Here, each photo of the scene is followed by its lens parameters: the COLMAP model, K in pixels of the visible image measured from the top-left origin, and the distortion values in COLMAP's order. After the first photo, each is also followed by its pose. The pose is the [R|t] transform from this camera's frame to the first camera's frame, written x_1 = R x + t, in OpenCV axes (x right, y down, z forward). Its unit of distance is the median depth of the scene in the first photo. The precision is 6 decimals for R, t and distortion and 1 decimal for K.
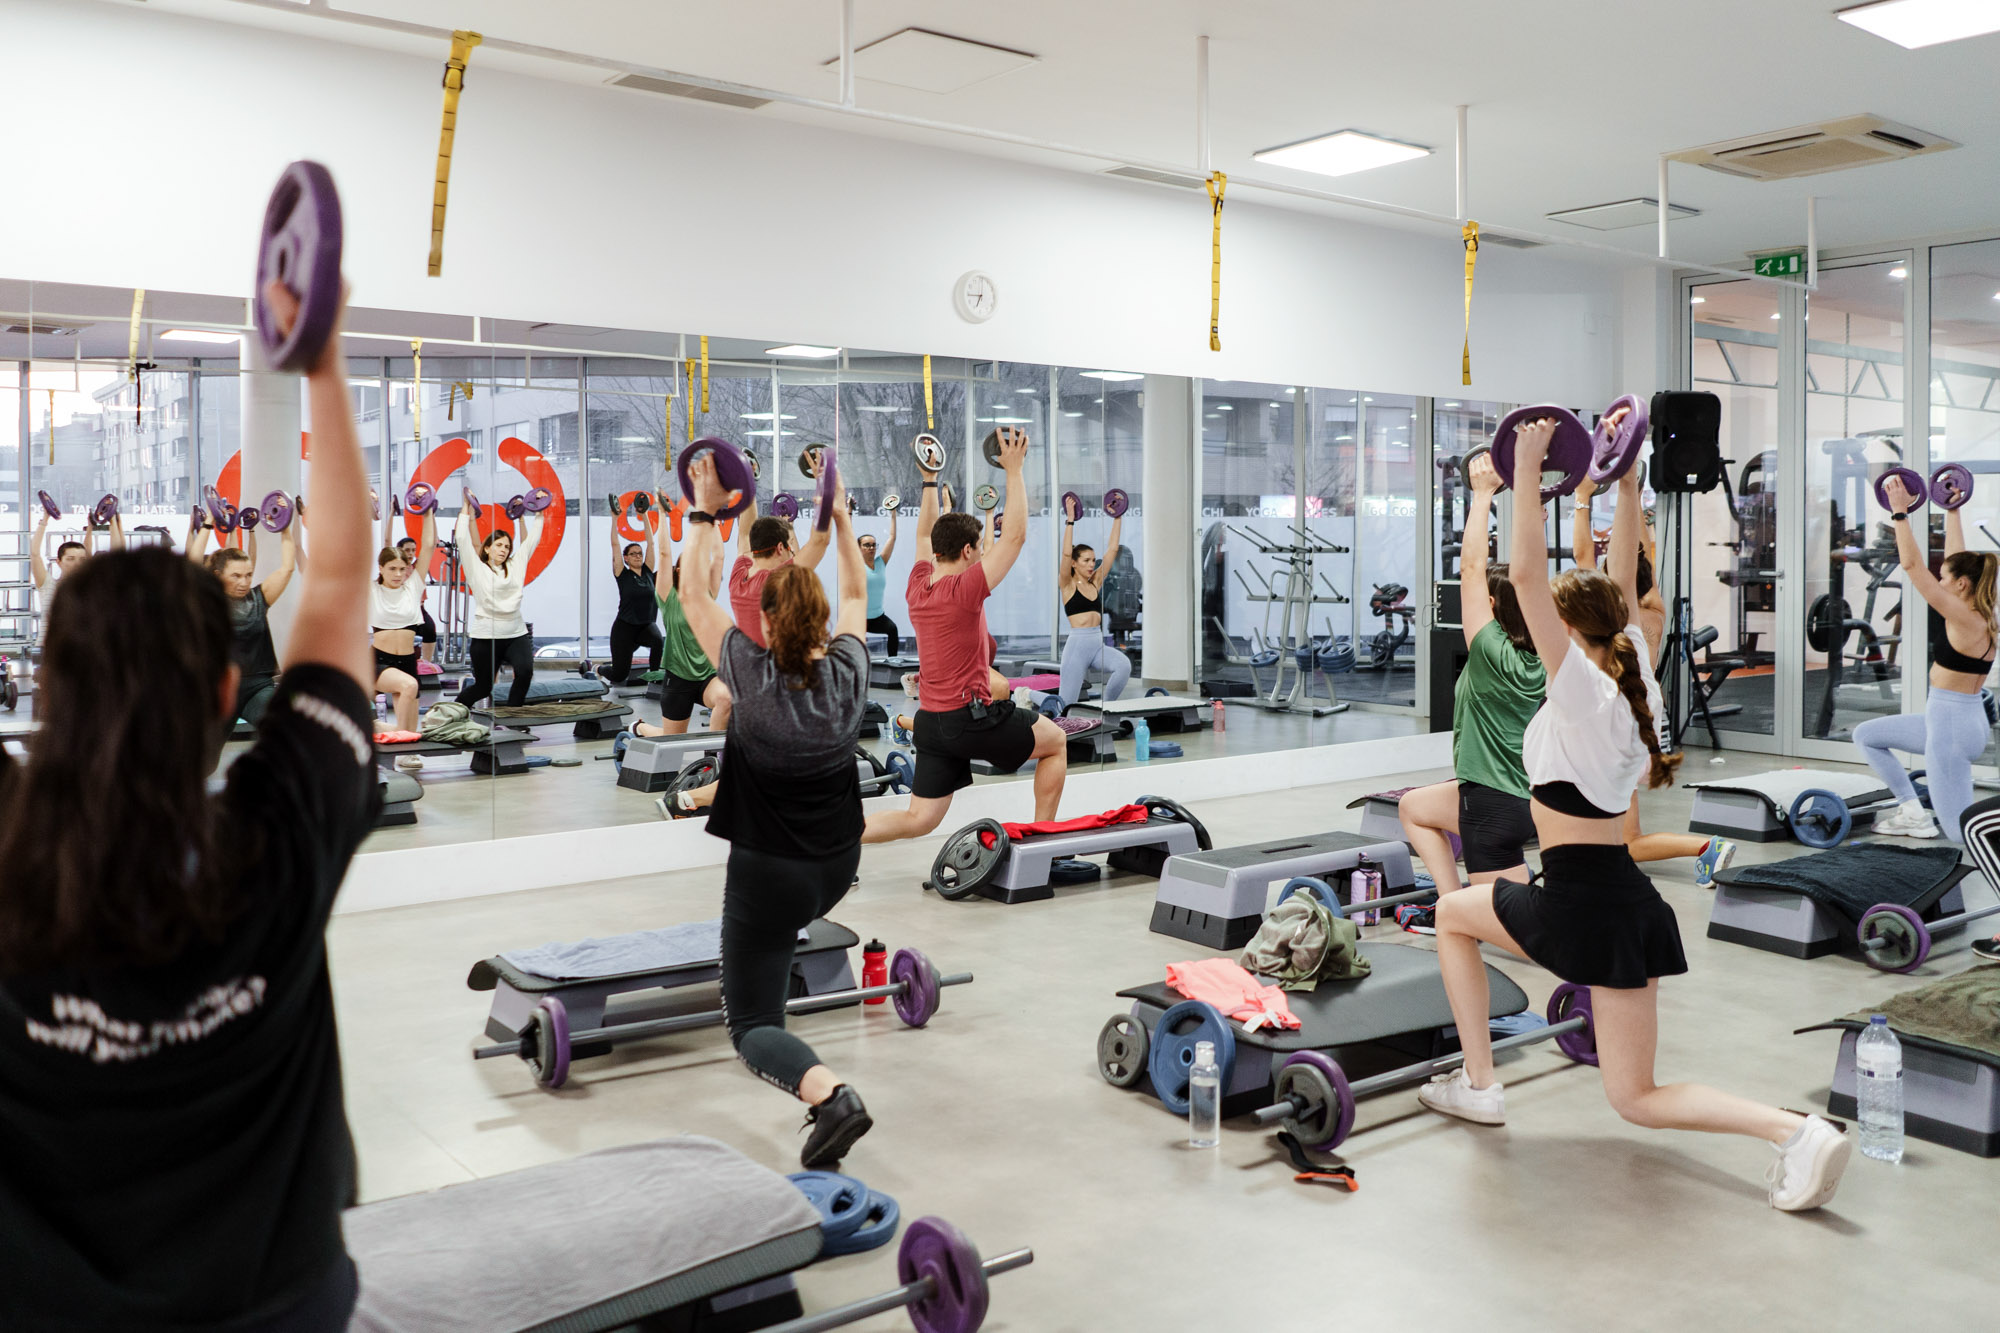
lens RADIAL K [[1735.5, 0, 1007.9], [0, 1735.5, 610.2], [0, 0, 1]] dist [0.007346, 0.008435]
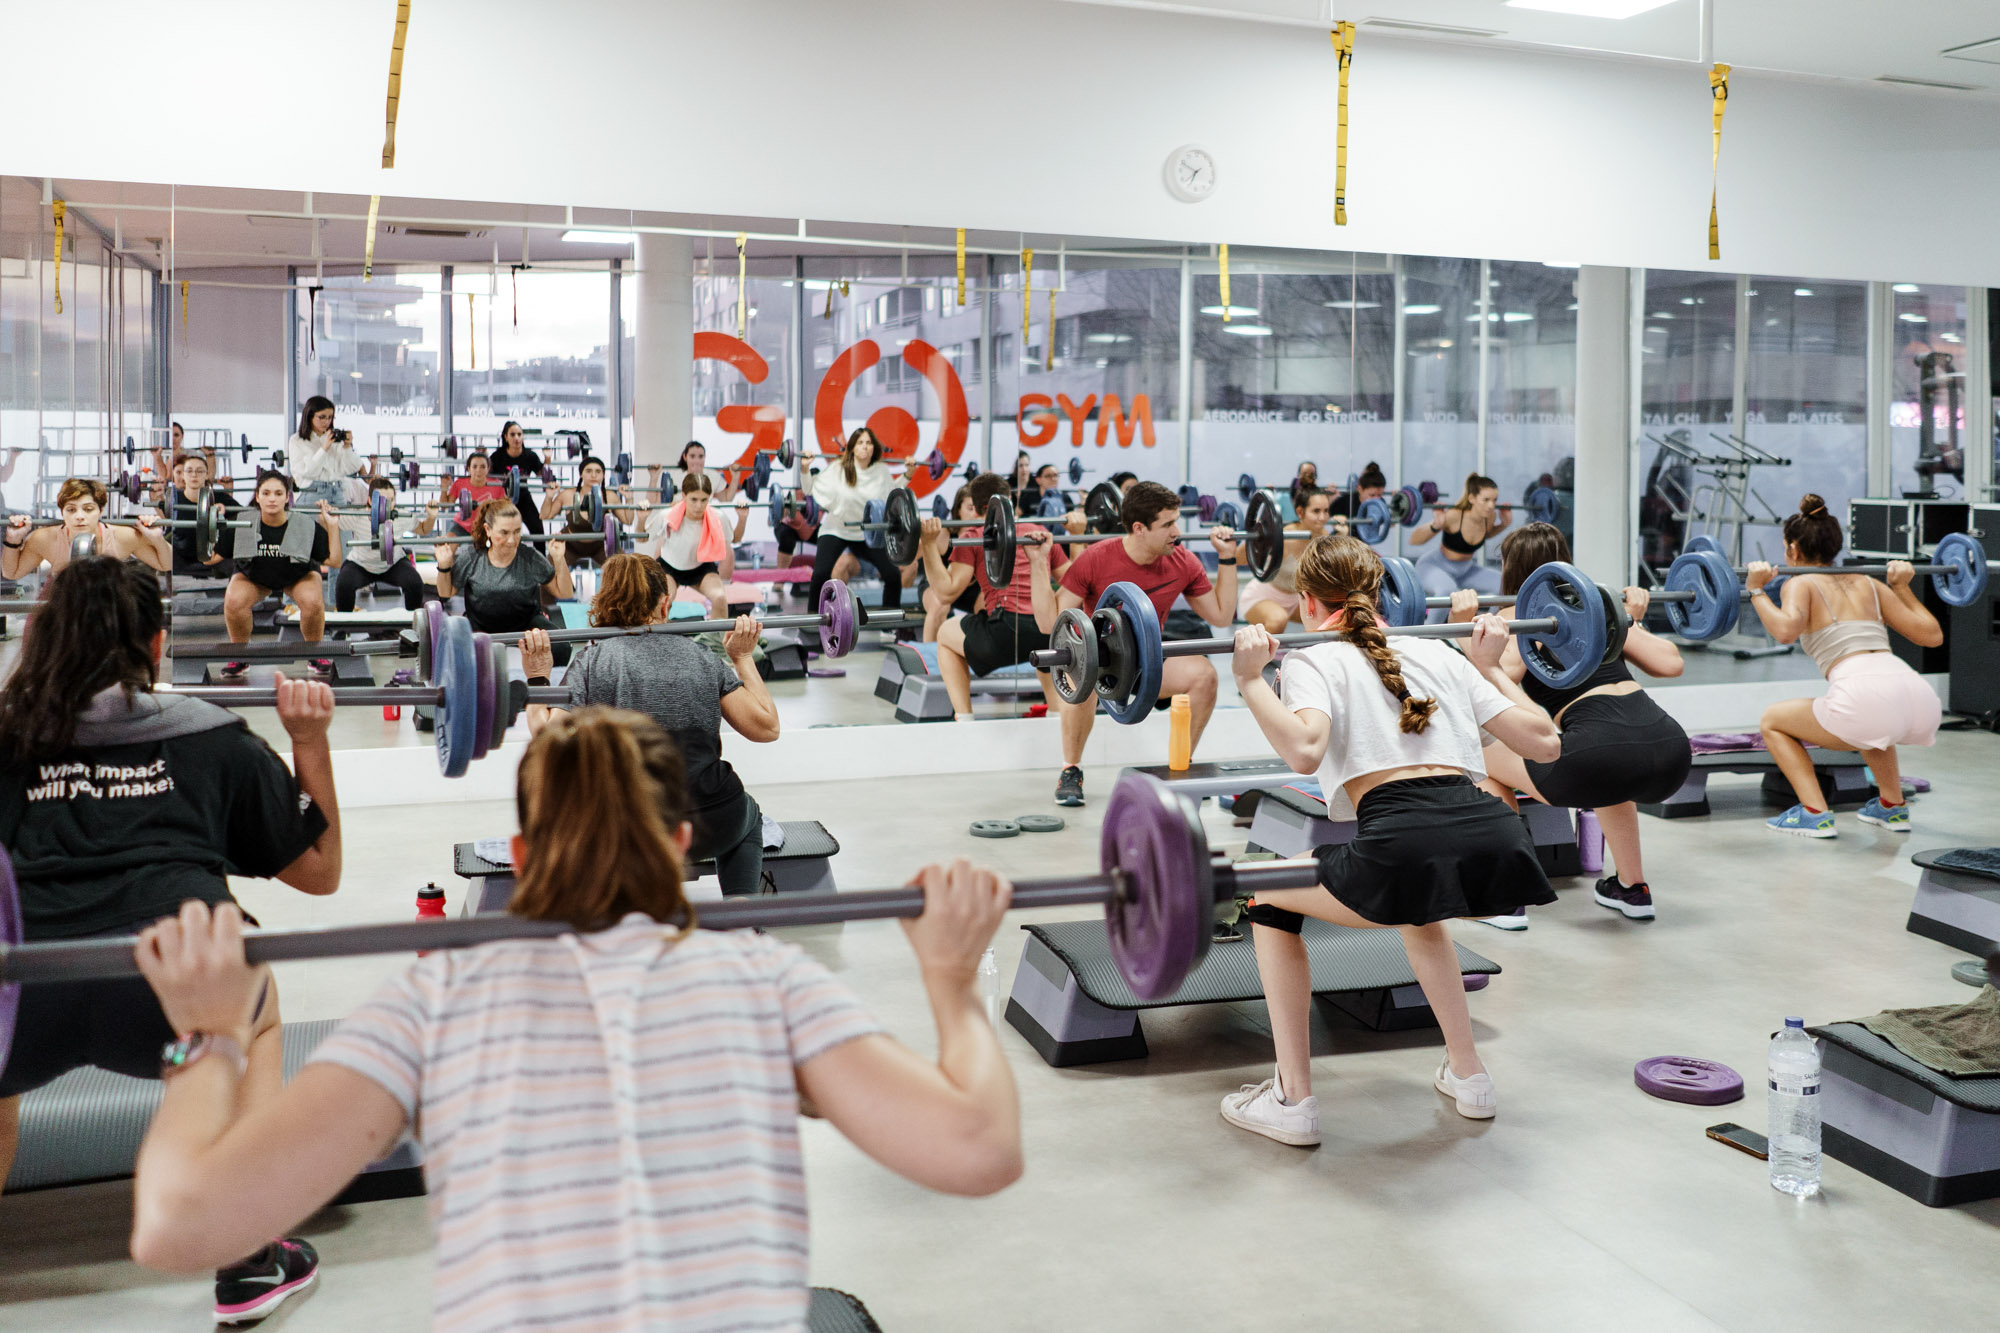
lens RADIAL K [[1893.3, 0, 993.0], [0, 1893.3, 536.9], [0, 0, 1]] dist [0.001093, 0.023266]
pose [[0.956701, 0.024611, -0.290030, 0.122628], [-0.022956, 0.999695, 0.009108, 0.002663], [0.290166, -0.002056, 0.956974, 0.012570]]
